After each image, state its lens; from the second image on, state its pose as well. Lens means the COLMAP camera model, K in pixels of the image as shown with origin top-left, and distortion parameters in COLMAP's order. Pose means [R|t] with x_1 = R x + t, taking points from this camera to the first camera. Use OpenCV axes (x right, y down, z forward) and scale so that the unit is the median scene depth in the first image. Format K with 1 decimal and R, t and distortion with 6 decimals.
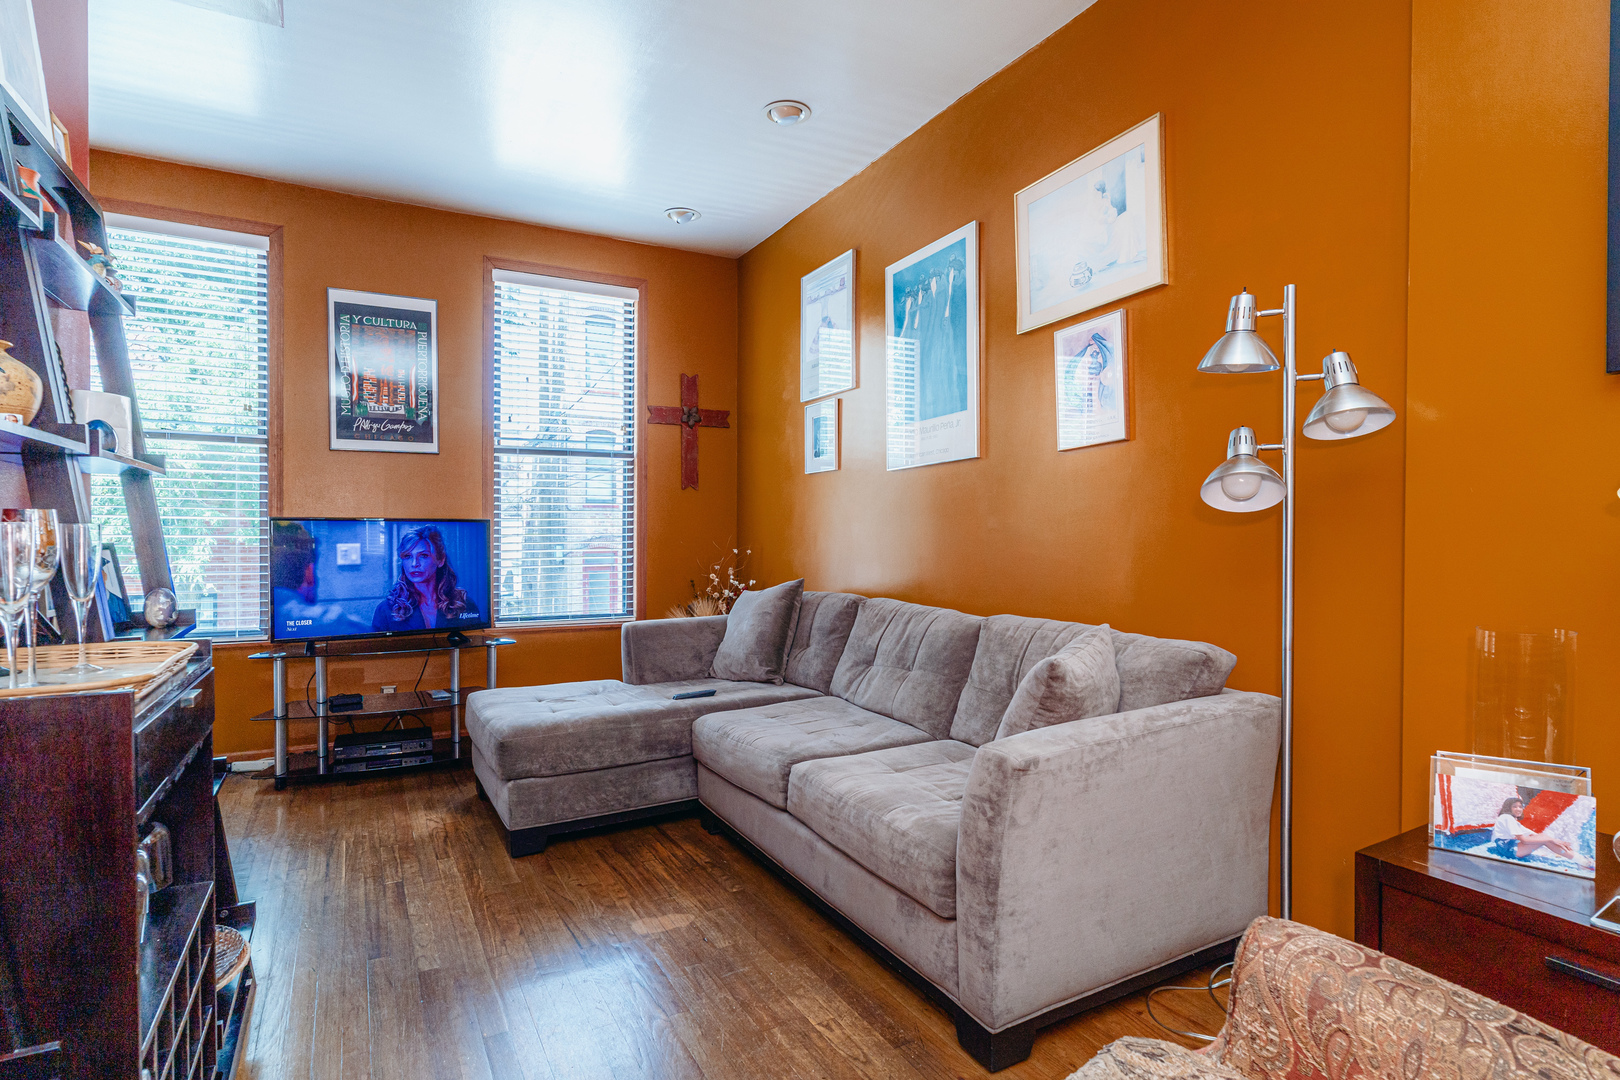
lens RADIAL K [[820.5, 0, 809.2], [0, 820.5, 548.1], [0, 0, 1]] dist [-0.001694, 0.000938]
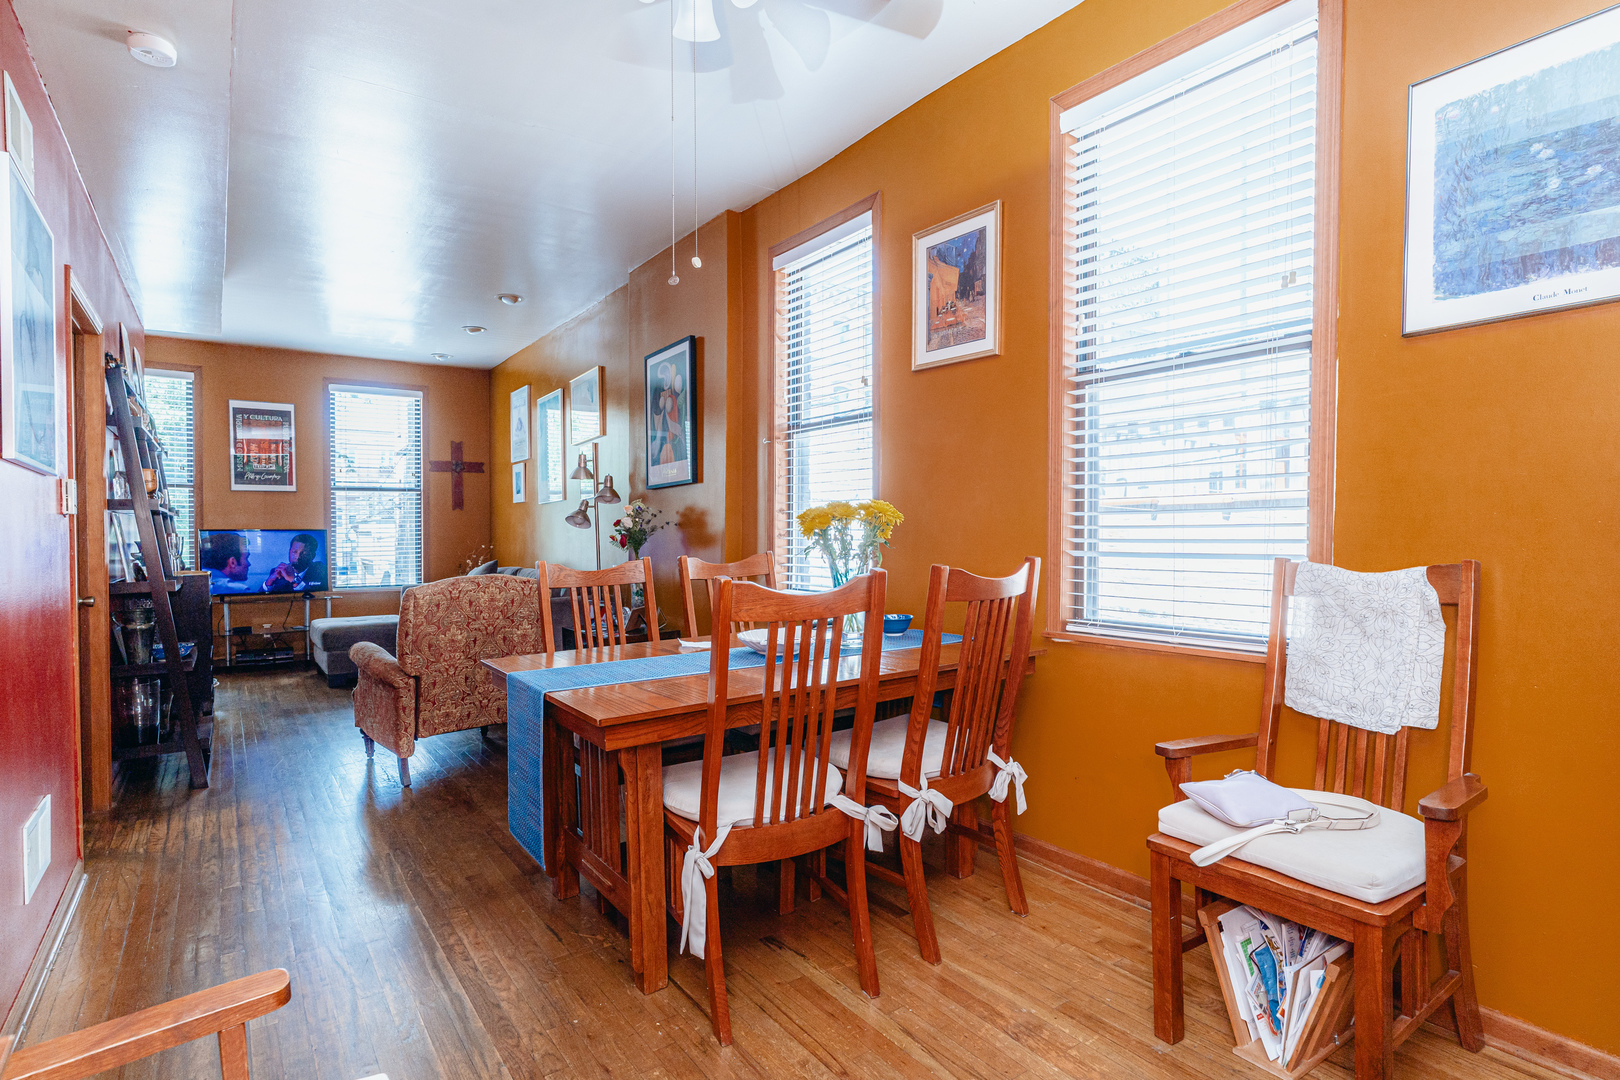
lens RADIAL K [[820.5, 0, 802.0], [0, 820.5, 552.7], [0, 0, 1]] dist [-0.001694, 0.000938]
pose [[0.995592, -0.006945, 0.093533, 0.450416], [0.006412, 0.999961, 0.005993, 0.010766], [-0.093571, -0.005367, 0.995598, -0.829508]]
